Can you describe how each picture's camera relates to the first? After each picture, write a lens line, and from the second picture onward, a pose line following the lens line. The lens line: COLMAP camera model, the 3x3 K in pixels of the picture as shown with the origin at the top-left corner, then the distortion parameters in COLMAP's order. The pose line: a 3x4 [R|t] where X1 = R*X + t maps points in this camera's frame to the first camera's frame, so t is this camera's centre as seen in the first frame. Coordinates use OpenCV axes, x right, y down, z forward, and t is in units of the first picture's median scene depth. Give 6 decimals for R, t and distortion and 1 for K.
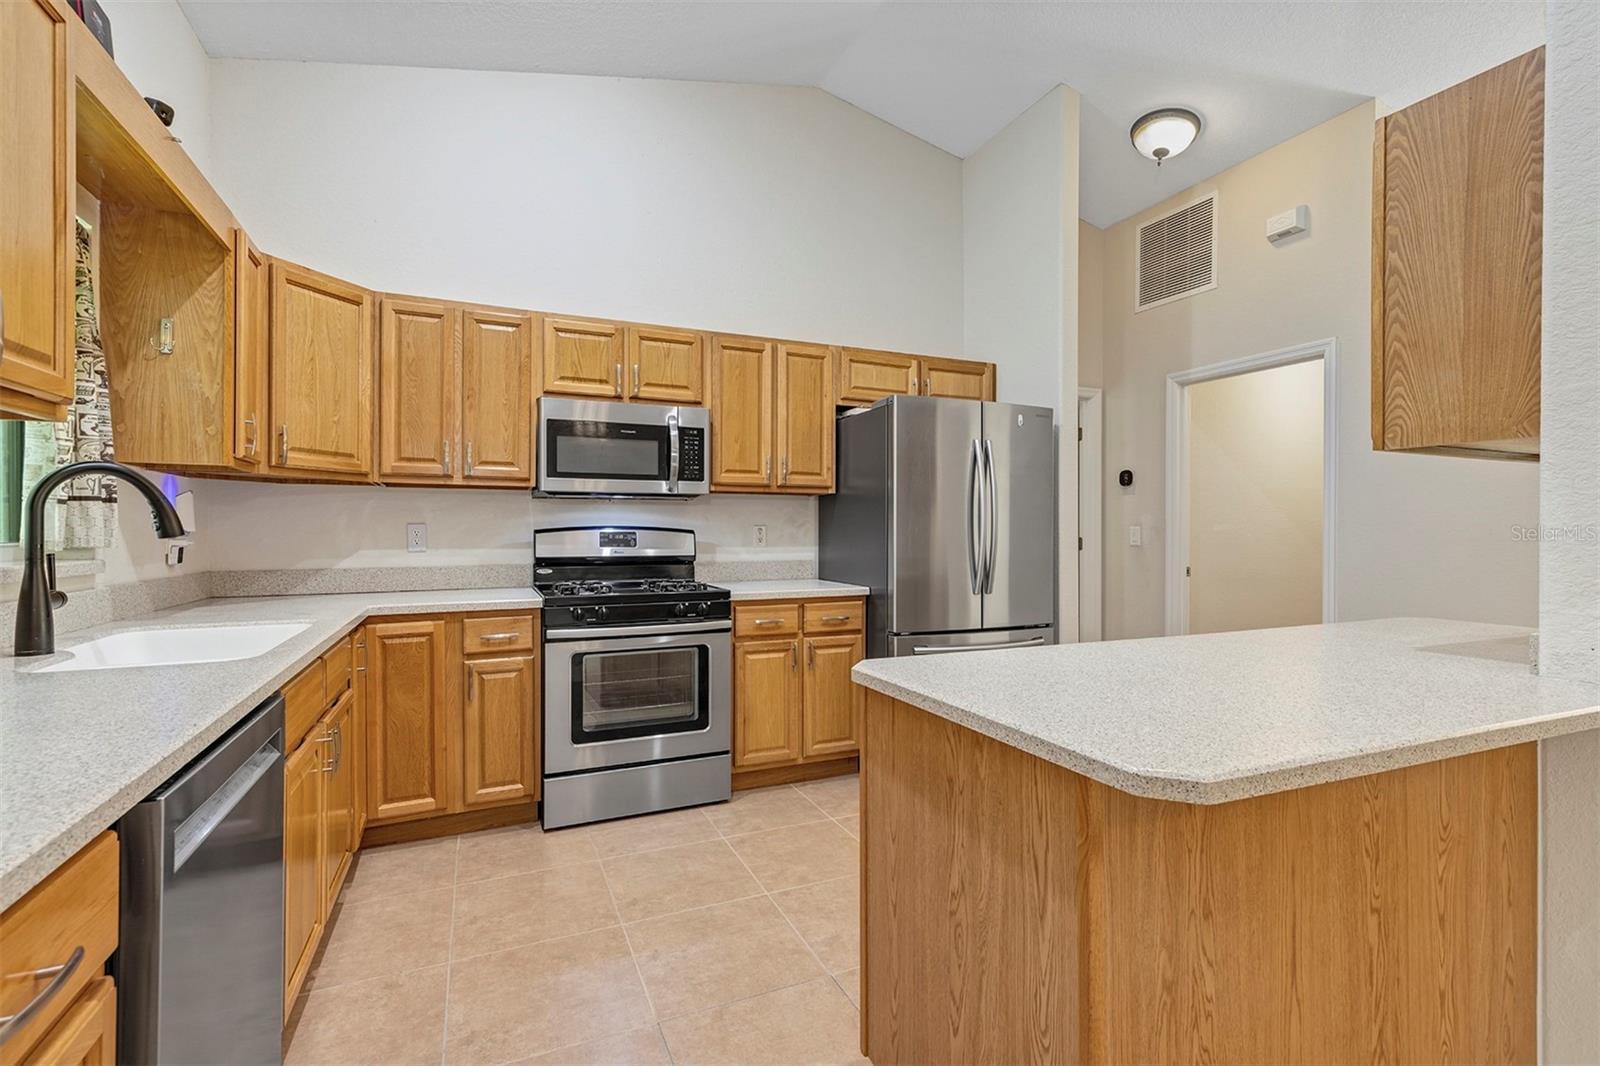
lens RADIAL K [[731.8, 0, 806.1], [0, 731.8, 527.4], [0, 0, 1]] dist [0.011519, -0.001412]
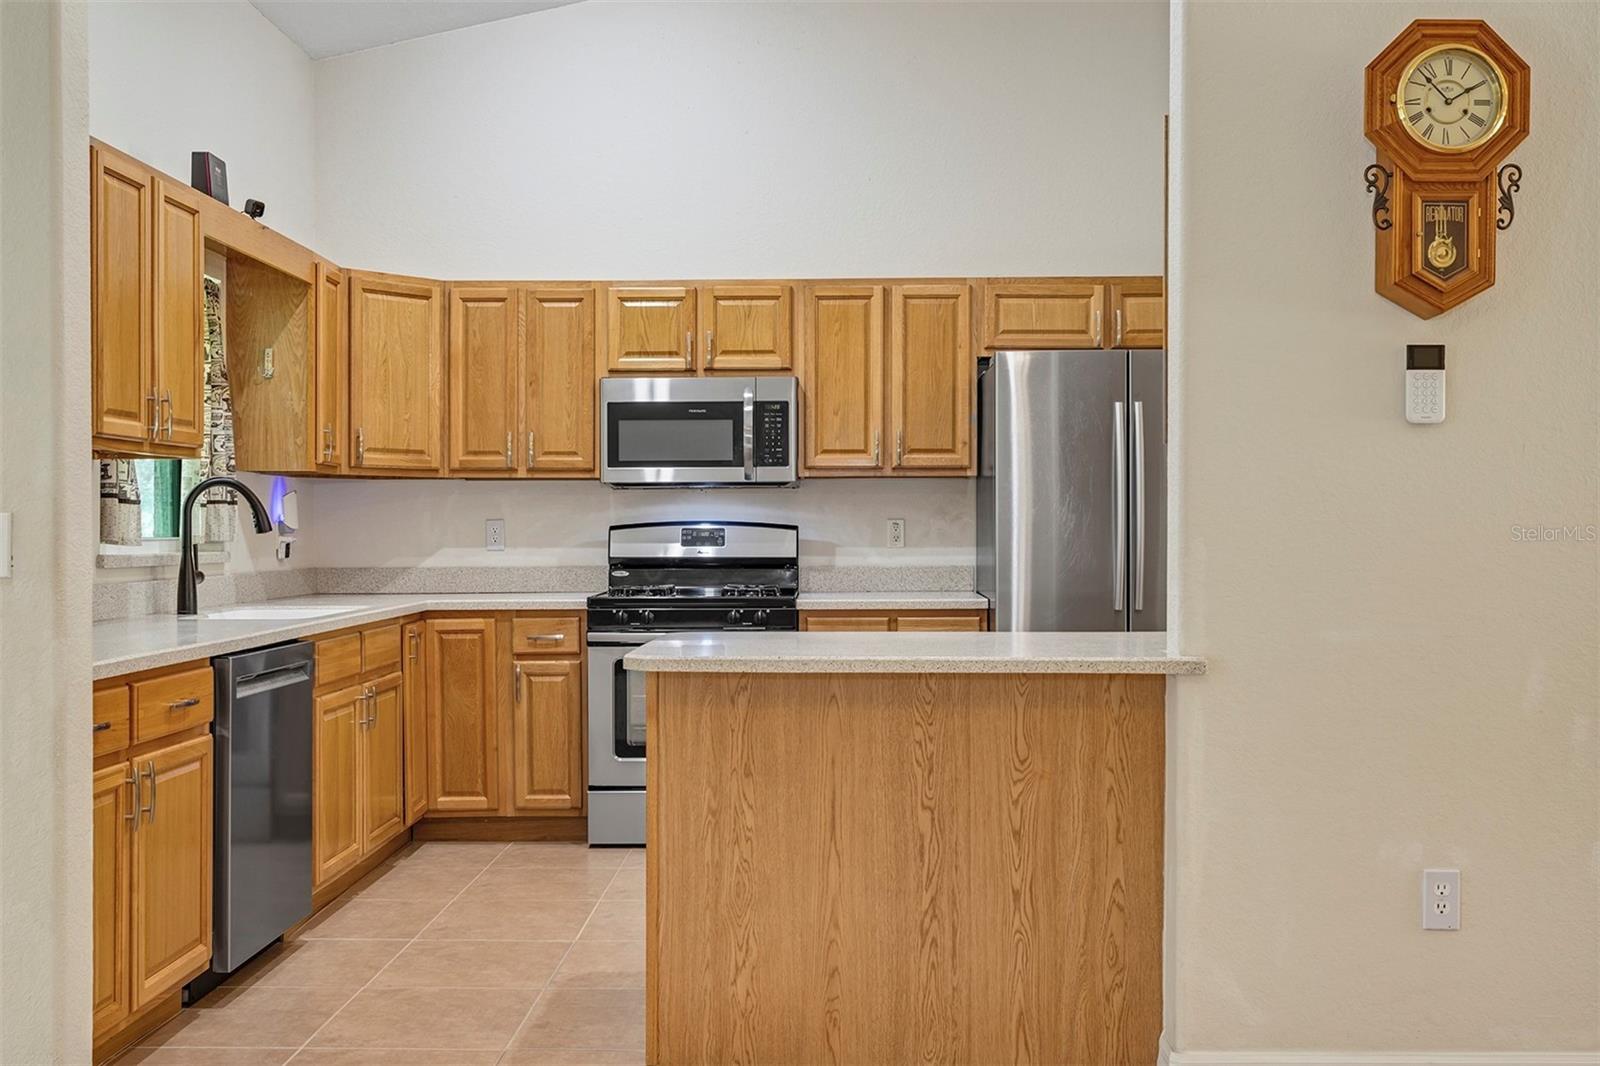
lens RADIAL K [[1612.4, 0, 824.7], [0, 1612.4, 523.0], [0, 0, 1]] dist [0.006697, 0.000000]
pose [[0.906001, -0.004554, -0.423251, 0.829501], [0.005242, 0.999986, 0.000461, 0.000421], [0.423243, -0.002637, 0.906012, -0.776142]]
